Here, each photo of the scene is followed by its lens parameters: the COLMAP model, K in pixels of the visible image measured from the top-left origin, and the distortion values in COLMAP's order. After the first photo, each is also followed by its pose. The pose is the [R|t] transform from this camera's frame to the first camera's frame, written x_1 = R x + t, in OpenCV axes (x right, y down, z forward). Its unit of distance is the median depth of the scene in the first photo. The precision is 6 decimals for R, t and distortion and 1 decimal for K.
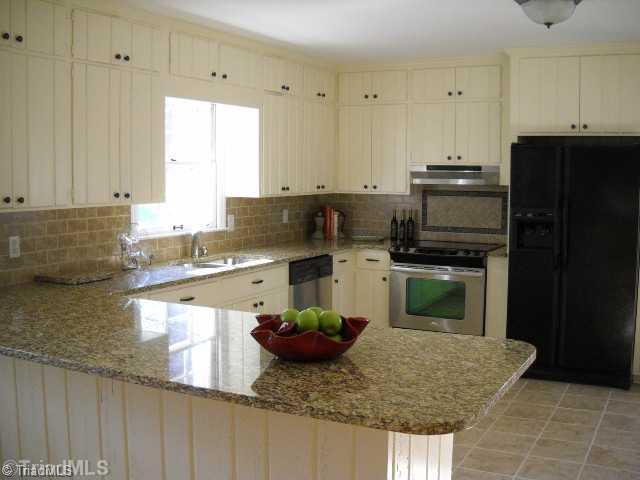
lens RADIAL K [[750.6, 0, 320.0], [0, 750.6, 240.0], [0, 0, 1]] dist [-0.305345, 0.584786]
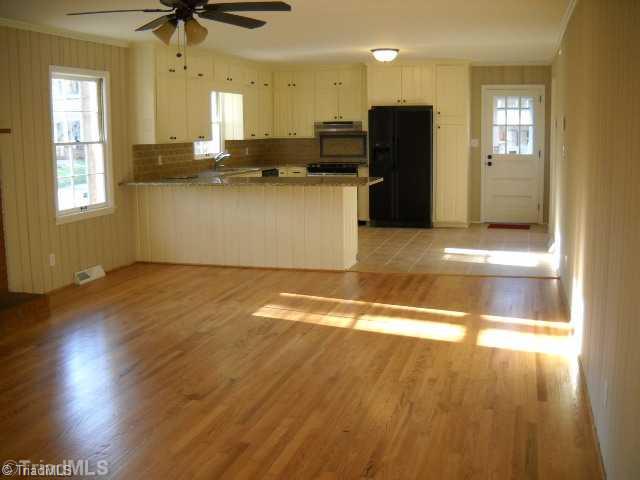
lens RADIAL K [[750.6, 0, 320.0], [0, 750.6, 240.0], [0, 0, 1]] dist [-0.305345, 0.584786]
pose [[0.978537, -0.045533, 0.200977, -0.263604], [0.034363, 0.997683, 0.058720, 0.089260], [-0.203185, -0.050554, 0.977834, -0.877737]]
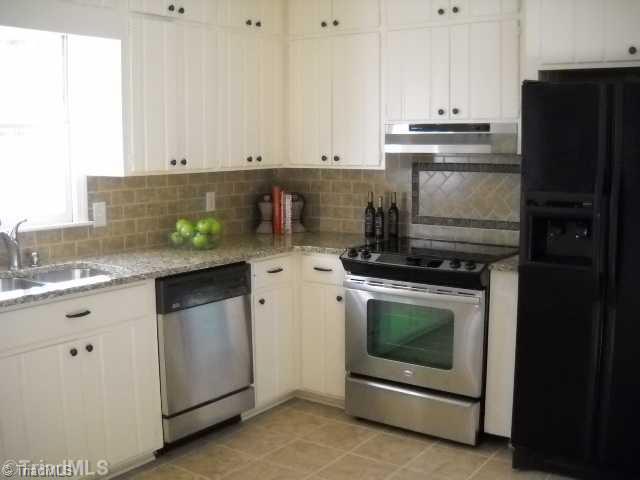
lens RADIAL K [[750.6, 0, 320.0], [0, 750.6, 240.0], [0, 0, 1]] dist [-0.305345, 0.584786]
pose [[0.990705, 0.009222, -0.135716, 0.159758], [-0.004621, 0.999405, 0.034182, -0.021802], [0.135950, -0.033237, 0.990158, 0.353672]]
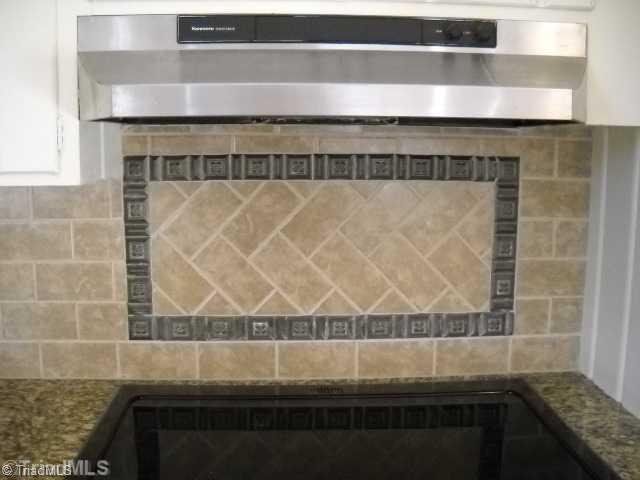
lens RADIAL K [[750.6, 0, 320.0], [0, 750.6, 240.0], [0, 0, 1]] dist [-0.305345, 0.584786]
pose [[0.853103, -0.073260, 0.516573, 0.080785], [0.048112, 0.996920, 0.061928, -0.057912], [-0.519519, -0.027978, 0.854001, 0.856361]]
